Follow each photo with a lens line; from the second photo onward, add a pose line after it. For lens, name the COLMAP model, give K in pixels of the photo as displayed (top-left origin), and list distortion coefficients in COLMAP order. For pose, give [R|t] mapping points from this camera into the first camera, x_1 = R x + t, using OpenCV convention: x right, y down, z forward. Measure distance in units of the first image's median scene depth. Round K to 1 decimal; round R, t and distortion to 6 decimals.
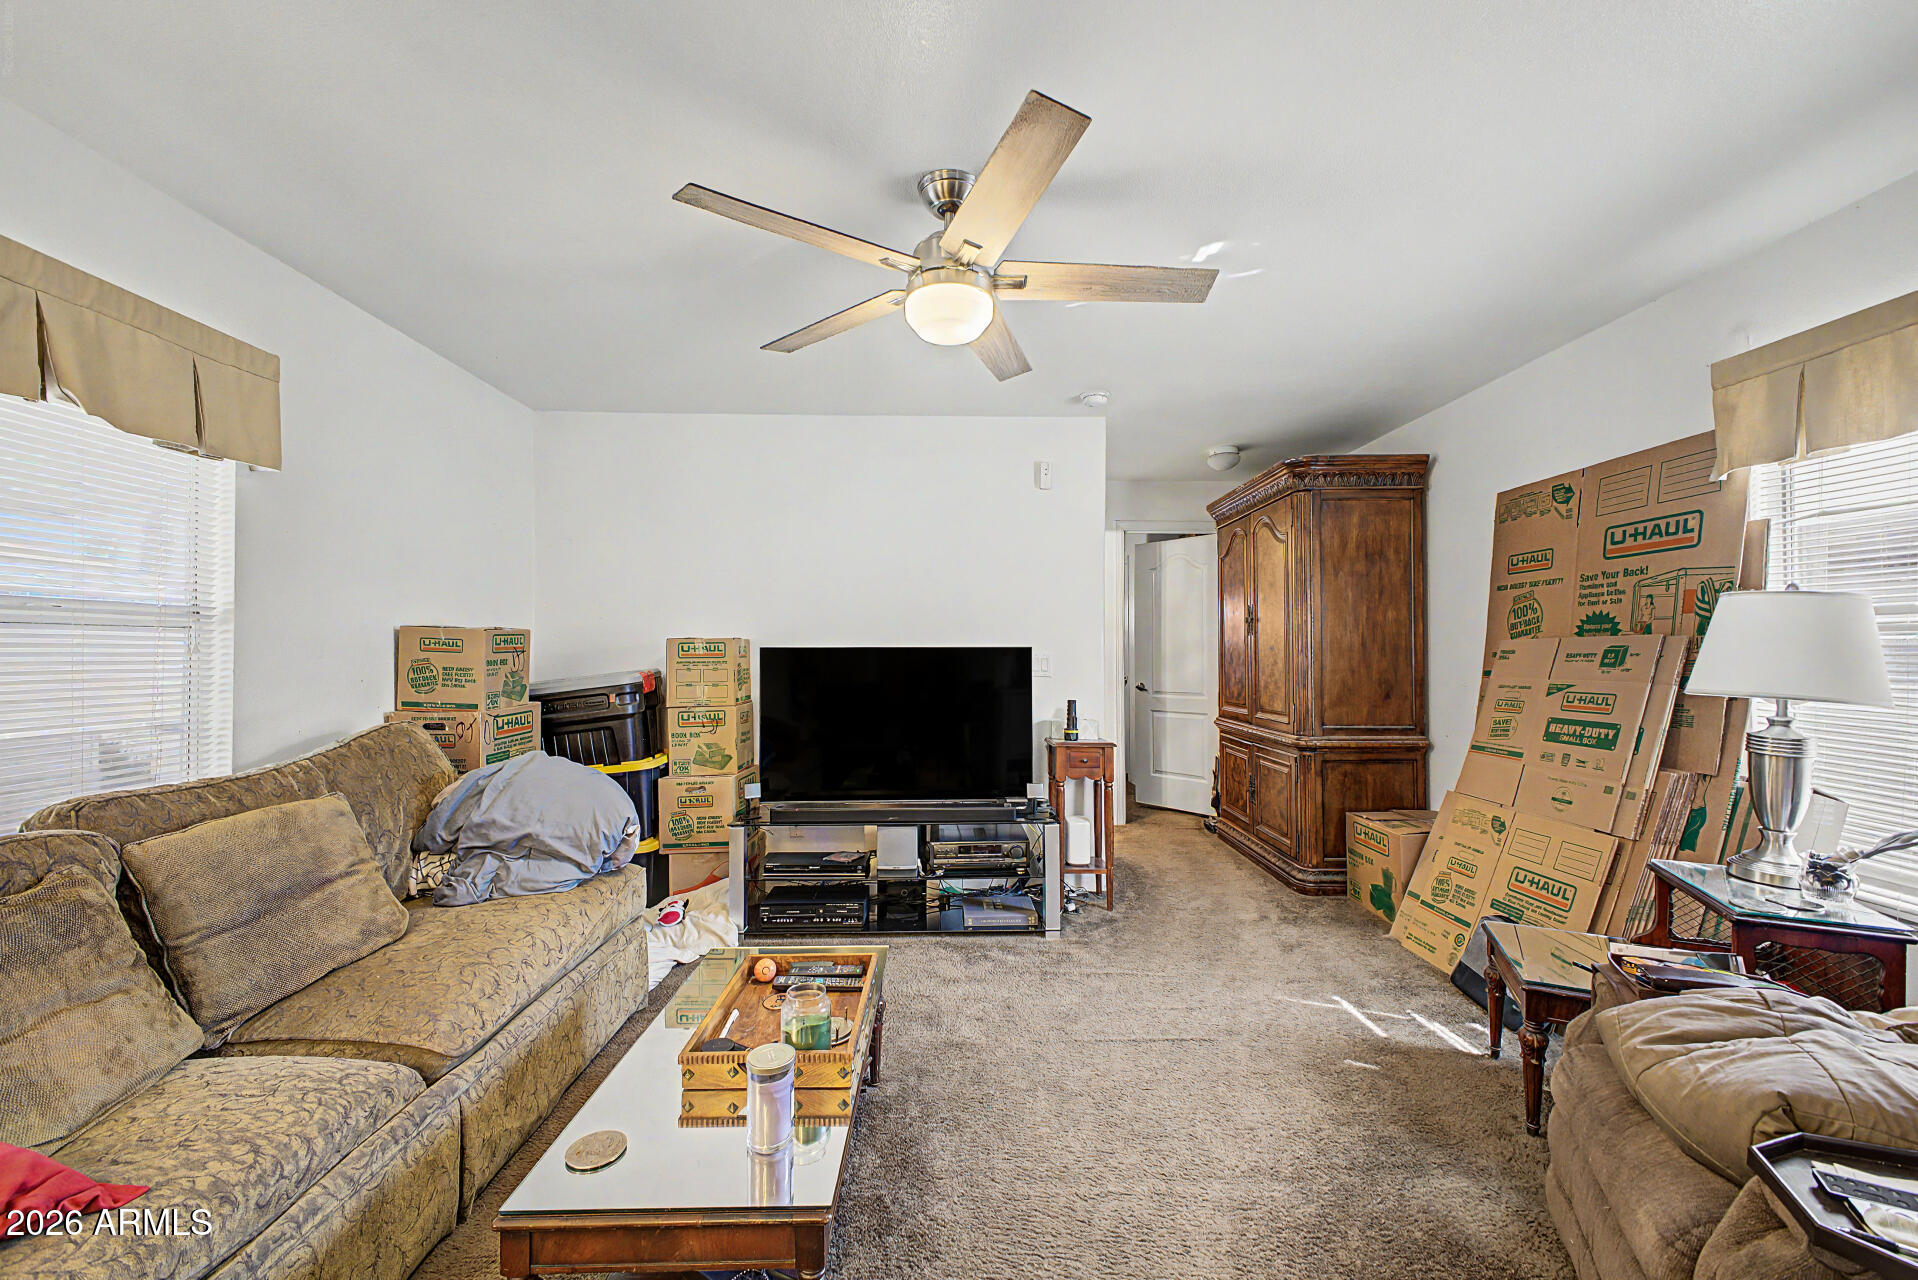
lens RADIAL K [[757.7, 0, 964.7], [0, 757.7, 647.0], [0, 0, 1]] dist [0.018997, -0.000652]
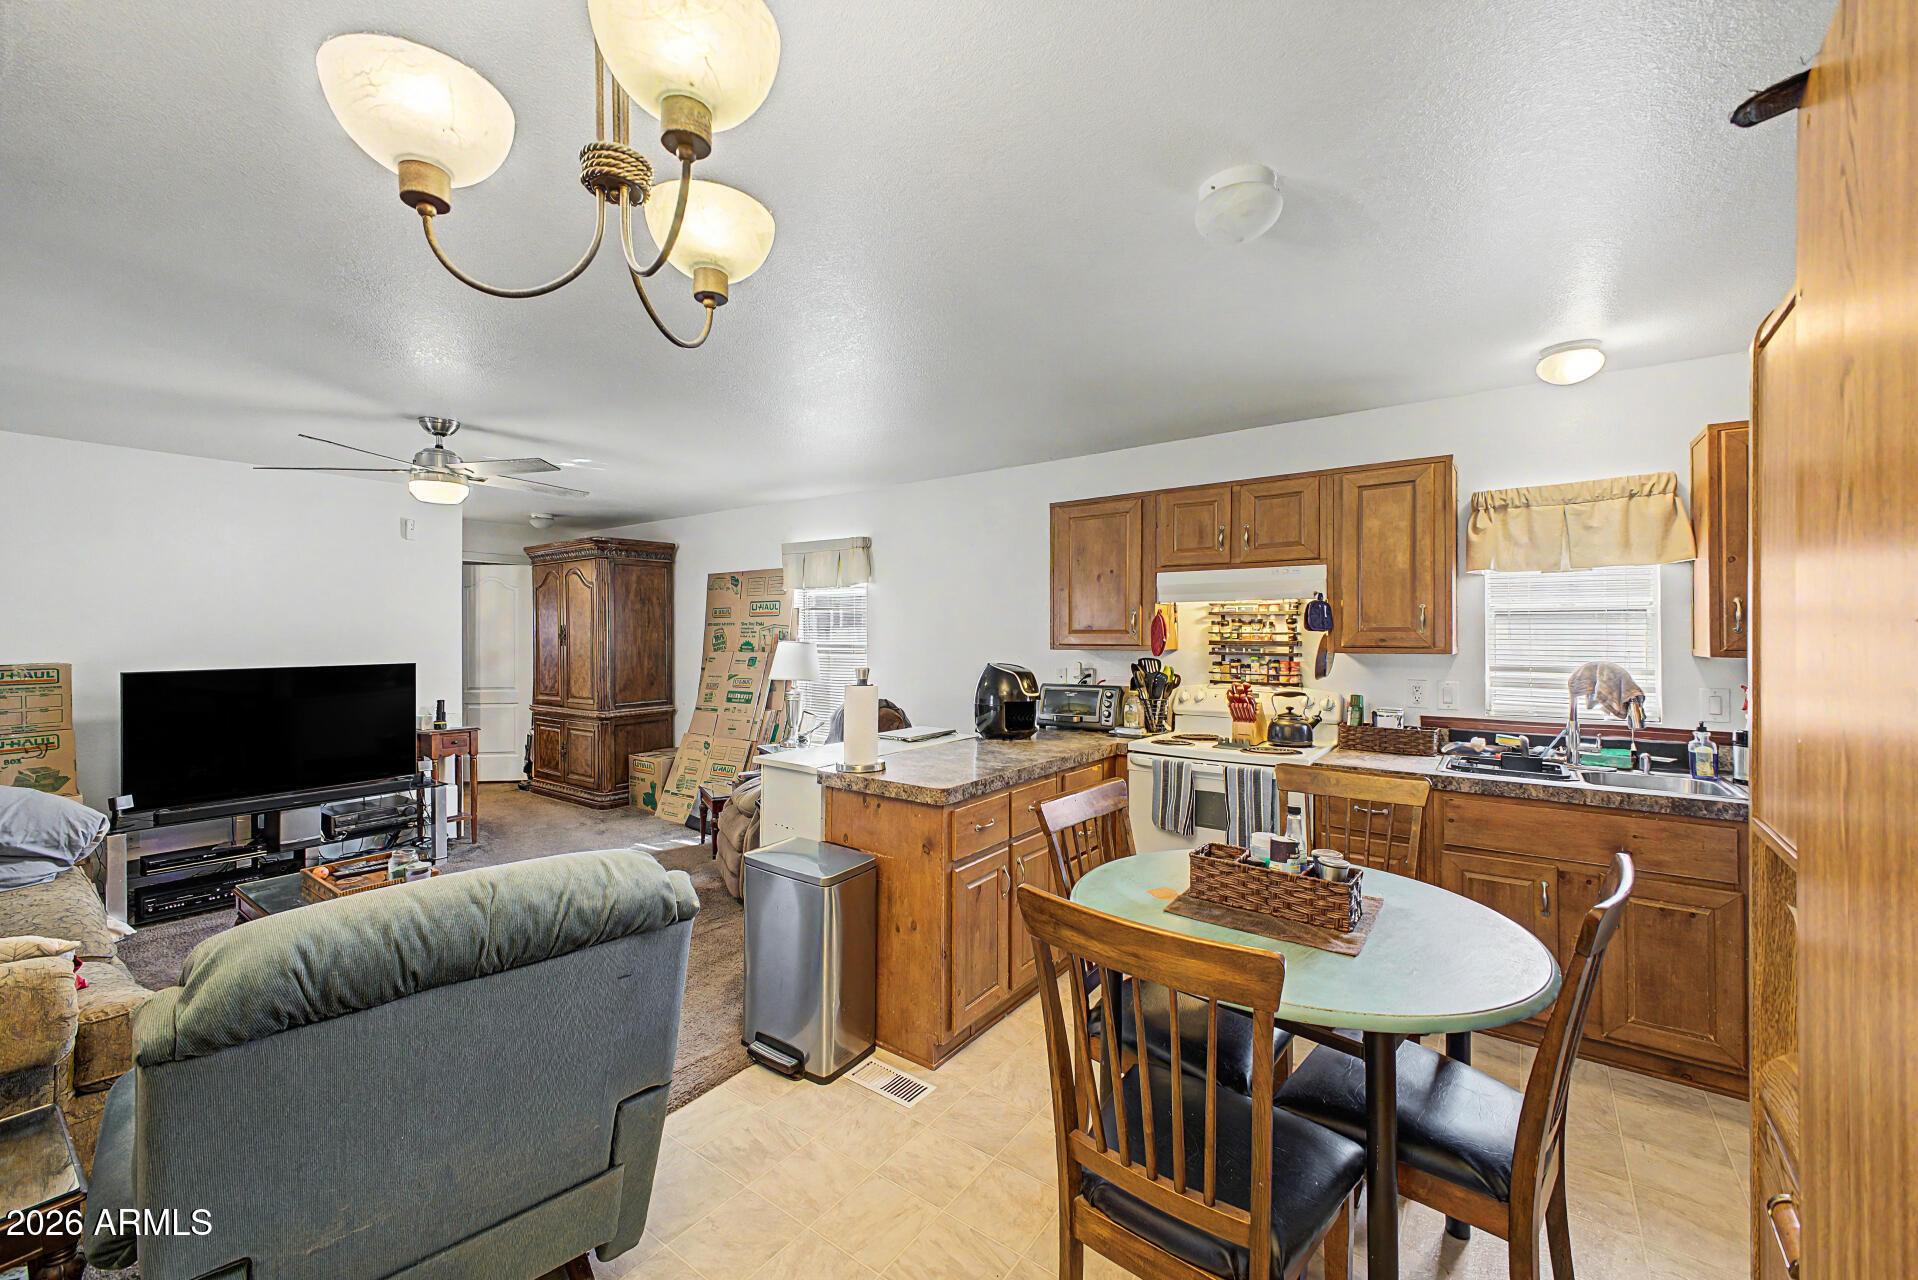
lens RADIAL K [[757.7, 0, 961.0], [0, 757.7, 630.7], [0, 0, 1]] dist [0.018997, -0.000652]
pose [[0.606021, 0.000782, 0.795448, -0.403843], [-0.004677, 0.999986, 0.002581, -0.065595], [-0.795435, -0.005285, 0.606017, -0.614965]]
